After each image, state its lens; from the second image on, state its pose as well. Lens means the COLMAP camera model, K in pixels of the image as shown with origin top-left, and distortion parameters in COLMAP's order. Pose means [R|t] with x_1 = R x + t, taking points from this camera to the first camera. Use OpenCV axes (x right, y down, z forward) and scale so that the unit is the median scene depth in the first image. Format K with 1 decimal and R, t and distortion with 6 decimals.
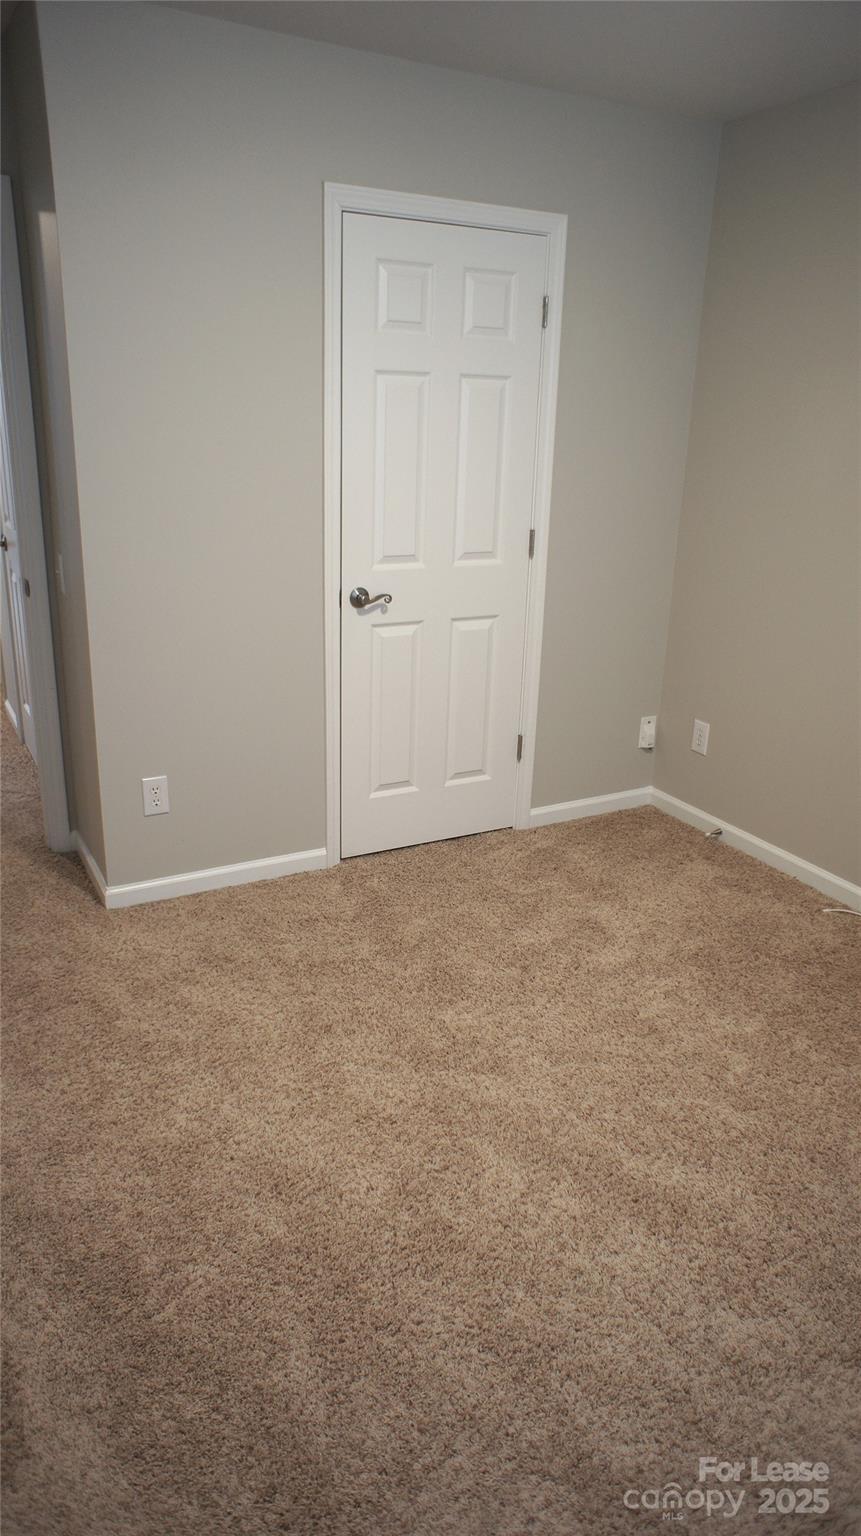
lens RADIAL K [[1051.7, 0, 430.5], [0, 1051.7, 768.0], [0, 0, 1]] dist [-0.065899, 0.110330]
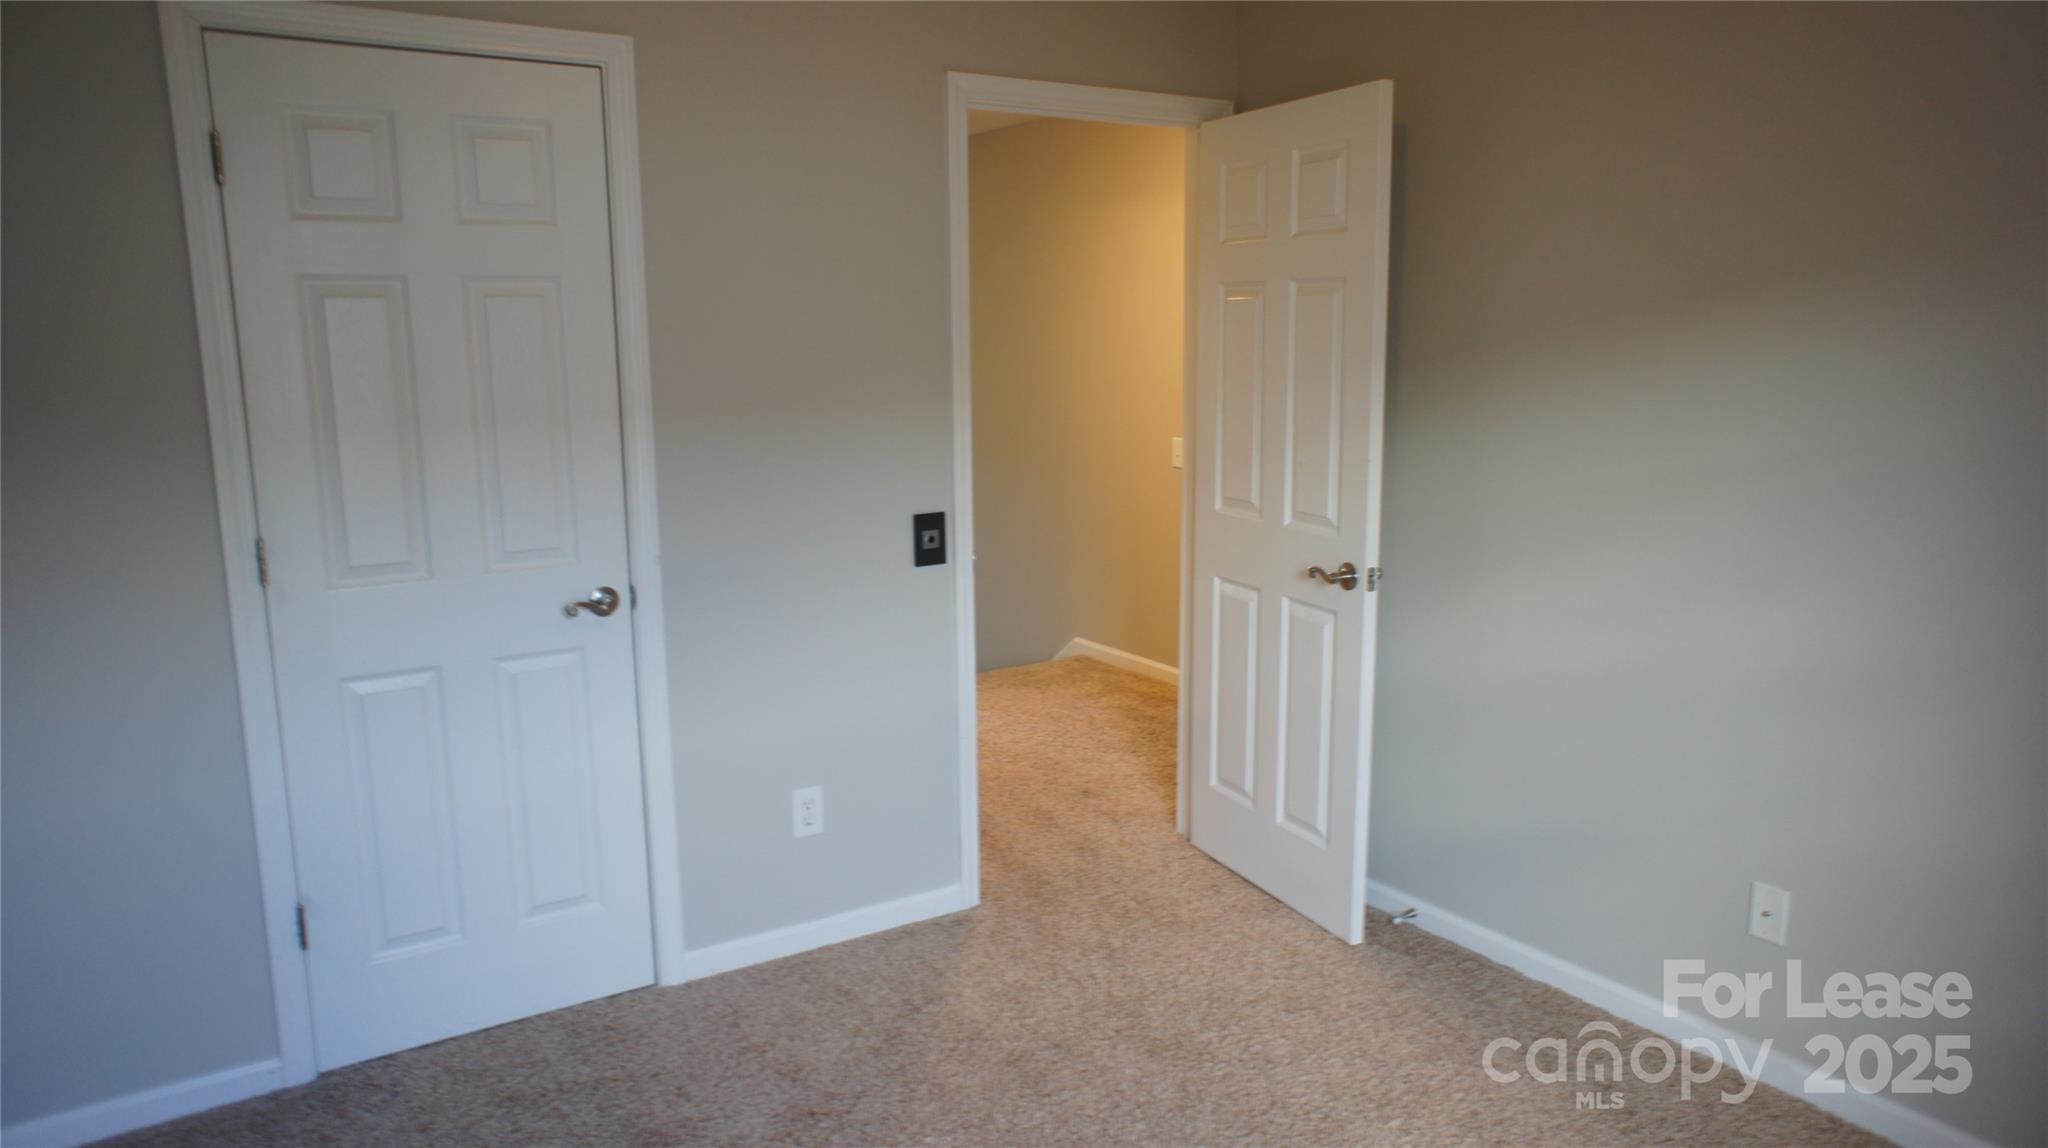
lens RADIAL K [[1402.3, 0, 1027.8], [0, 1402.3, 573.9], [0, 0, 1]] dist [-0.065899, 0.110330]
pose [[0.996853, -0.051086, 0.060622, 0.298248], [0.059979, 0.986036, -0.155353, -0.046866], [-0.051839, 0.158500, 0.985997, 0.174355]]
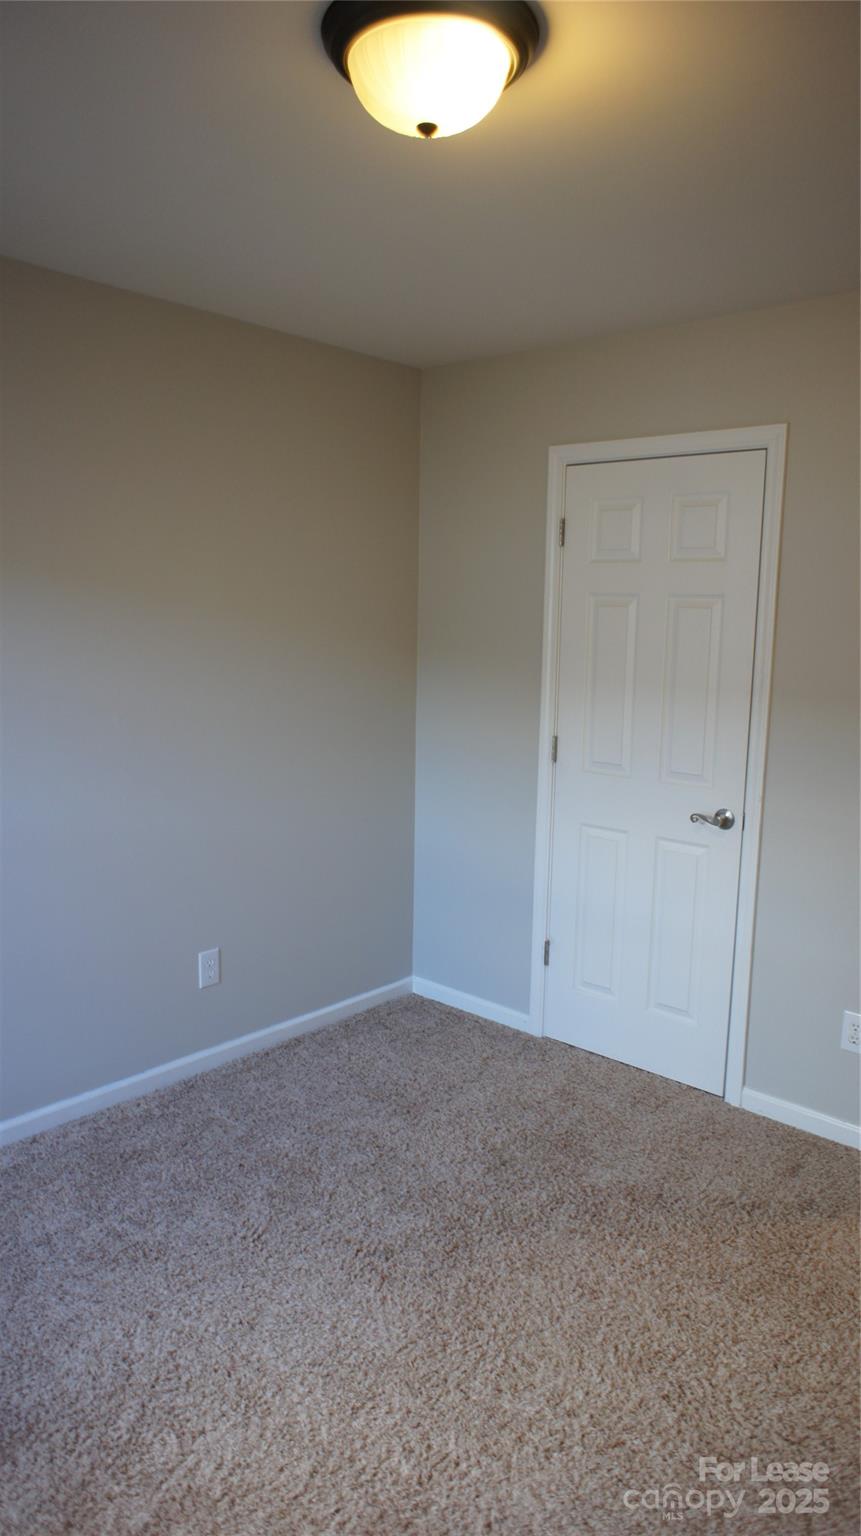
lens RADIAL K [[1051.7, 0, 430.5], [0, 1051.7, 768.0], [0, 0, 1]] dist [-0.065899, 0.110330]
pose [[0.334209, 0.124227, -0.934276, 0.889087], [-0.320964, 0.947026, 0.011108, -0.153415], [0.886164, 0.296157, 0.356377, 0.475822]]
